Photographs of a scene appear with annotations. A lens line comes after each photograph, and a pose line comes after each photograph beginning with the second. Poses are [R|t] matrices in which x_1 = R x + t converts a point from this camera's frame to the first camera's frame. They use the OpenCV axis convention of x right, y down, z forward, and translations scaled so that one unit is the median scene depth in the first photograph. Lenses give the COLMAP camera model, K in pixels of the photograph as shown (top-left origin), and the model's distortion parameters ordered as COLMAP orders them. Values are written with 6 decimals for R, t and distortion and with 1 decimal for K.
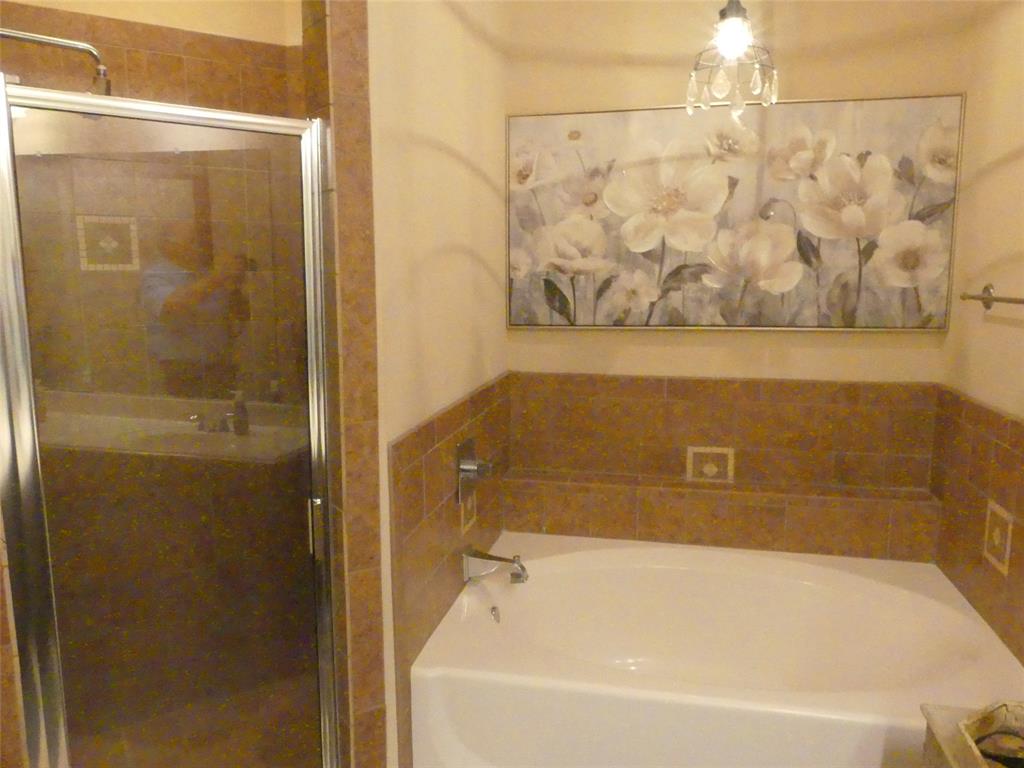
lens RADIAL K [[773.7, 0, 517.2], [0, 773.7, 385.0], [0, 0, 1]] dist [-0.035169, 0.032061]
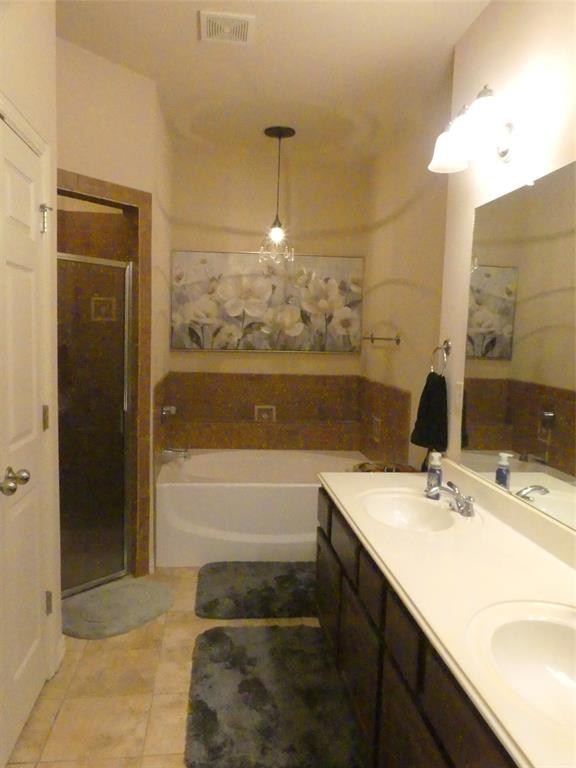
lens RADIAL K [[580.3, 0, 287.0], [0, 580.3, 382.9], [0, 0, 1]] dist [-0.035169, 0.032061]
pose [[0.945129, -0.000632, 0.326696, -0.239180], [0.018347, 0.998523, -0.051148, 0.106168], [-0.326181, 0.054336, 0.943745, -0.604116]]
